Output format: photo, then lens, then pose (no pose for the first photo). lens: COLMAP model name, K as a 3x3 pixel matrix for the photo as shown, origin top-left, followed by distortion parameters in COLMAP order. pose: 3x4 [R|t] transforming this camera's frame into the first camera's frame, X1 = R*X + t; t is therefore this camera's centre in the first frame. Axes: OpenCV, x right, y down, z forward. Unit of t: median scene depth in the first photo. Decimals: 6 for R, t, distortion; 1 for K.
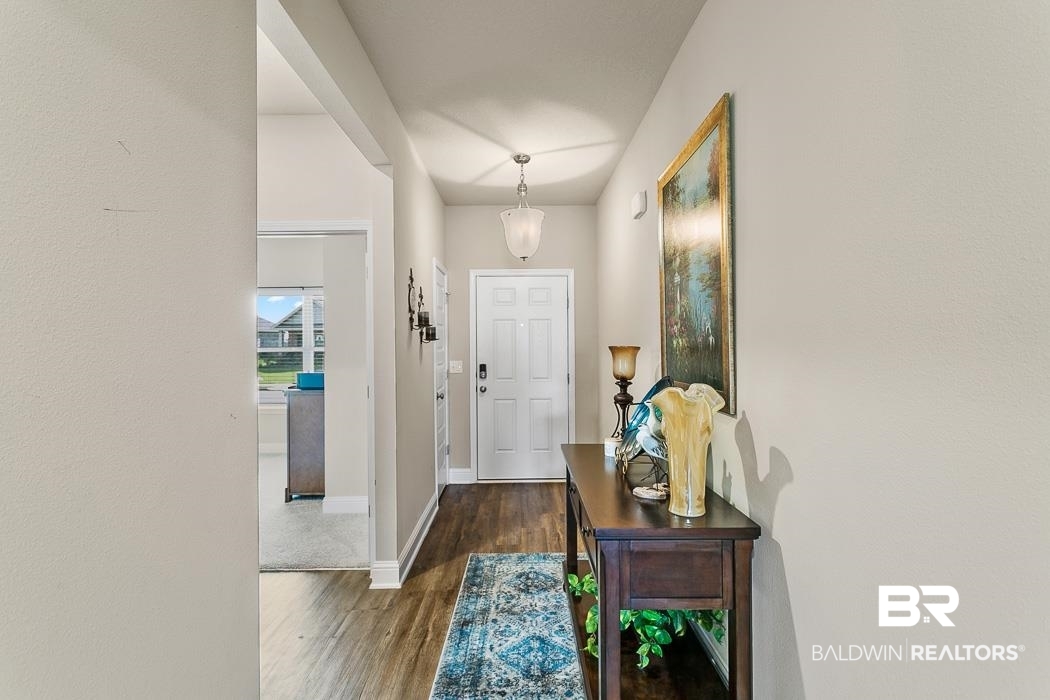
lens RADIAL K [[493.2, 0, 522.5], [0, 493.2, 347.1], [0, 0, 1]] dist [0.006429, 0.000139]
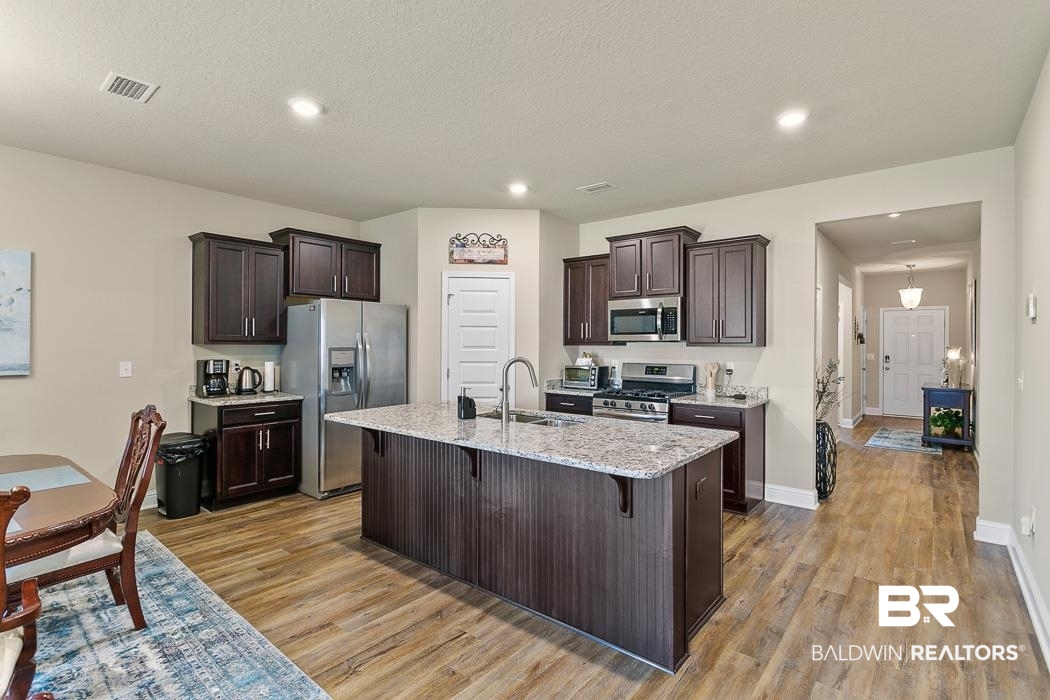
lens RADIAL K [[493.2, 0, 519.3], [0, 493.2, 350.1], [0, 0, 1]] dist [0.006429, 0.000139]
pose [[0.761836, 0.009511, -0.647700, 0.083139], [-0.010095, 0.999945, 0.002809, 0.021296], [0.647691, 0.004399, 0.761891, -1.492214]]
